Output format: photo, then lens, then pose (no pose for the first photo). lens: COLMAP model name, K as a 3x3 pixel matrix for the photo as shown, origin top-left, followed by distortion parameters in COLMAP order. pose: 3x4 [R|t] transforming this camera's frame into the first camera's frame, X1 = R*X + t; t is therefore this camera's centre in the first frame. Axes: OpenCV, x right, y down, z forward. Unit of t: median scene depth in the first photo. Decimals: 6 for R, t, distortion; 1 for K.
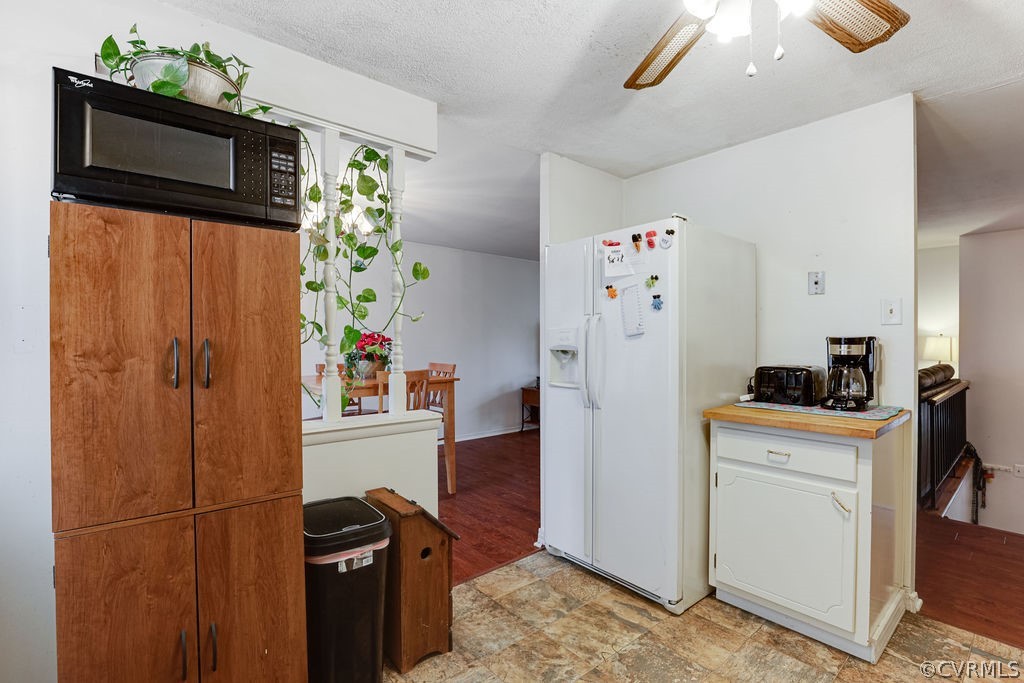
lens RADIAL K [[468.8, 0, 508.4], [0, 468.8, 341.2], [0, 0, 1]] dist [-0.033539, 0.000002]
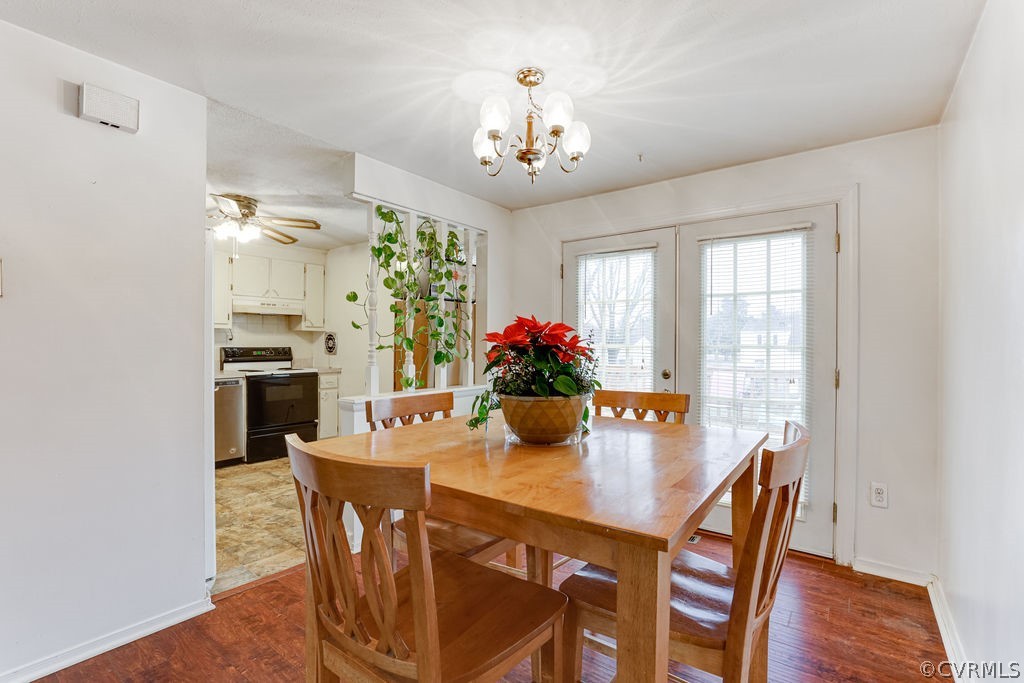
lens RADIAL K [[468.8, 0, 508.4], [0, 468.8, 341.2], [0, 0, 1]] dist [-0.033539, 0.000002]
pose [[-0.977188, -0.005525, -0.212303, -0.337890], [-0.005118, 0.999984, -0.002468, -0.001870], [0.212313, -0.001325, -0.977201, 2.447851]]
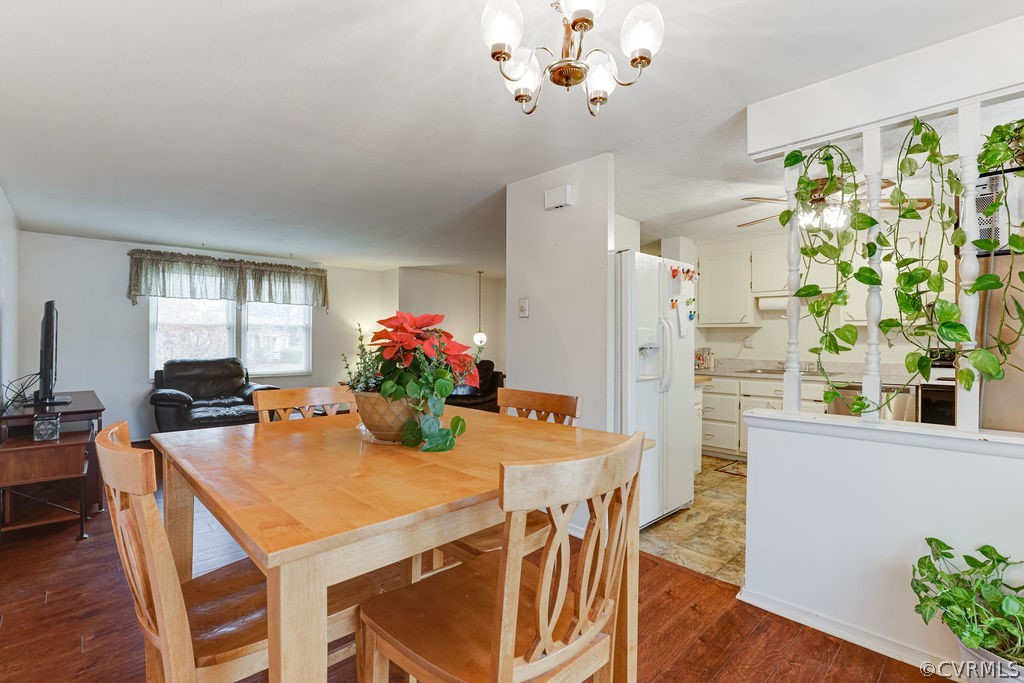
lens RADIAL K [[468.8, 0, 508.4], [0, 468.8, 341.2], [0, 0, 1]] dist [-0.033539, 0.000002]
pose [[-0.058634, -0.003737, 0.998273, -1.204969], [-0.002623, 0.999990, 0.003589, -0.000443], [-0.998276, -0.002408, -0.058643, 1.687274]]
